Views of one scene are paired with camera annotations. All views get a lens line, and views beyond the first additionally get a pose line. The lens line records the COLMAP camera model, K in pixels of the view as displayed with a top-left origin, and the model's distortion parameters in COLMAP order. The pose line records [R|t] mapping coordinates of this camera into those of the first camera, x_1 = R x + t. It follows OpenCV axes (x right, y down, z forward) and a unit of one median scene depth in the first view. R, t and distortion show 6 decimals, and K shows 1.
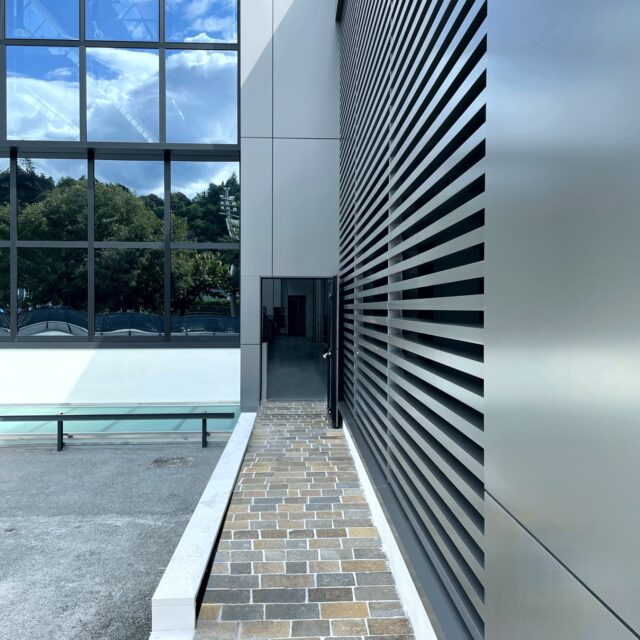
lens RADIAL K [[656.6, 0, 320.0], [0, 656.6, 320.0], [0, 0, 1]] dist [0.139951, -0.002771]
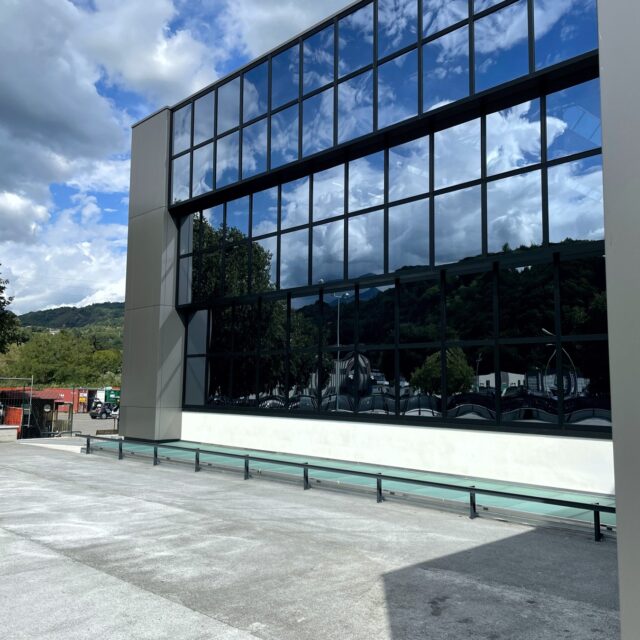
lens RADIAL K [[650.8, 0, 320.0], [0, 650.8, 320.0], [0, 0, 1]] dist [0.136410, -0.325985]
pose [[0.665763, -0.071914, -0.742690, 0.126657], [-0.030981, 0.991822, -0.123809, 0.000515], [0.745520, 0.105437, 0.658091, 0.005420]]
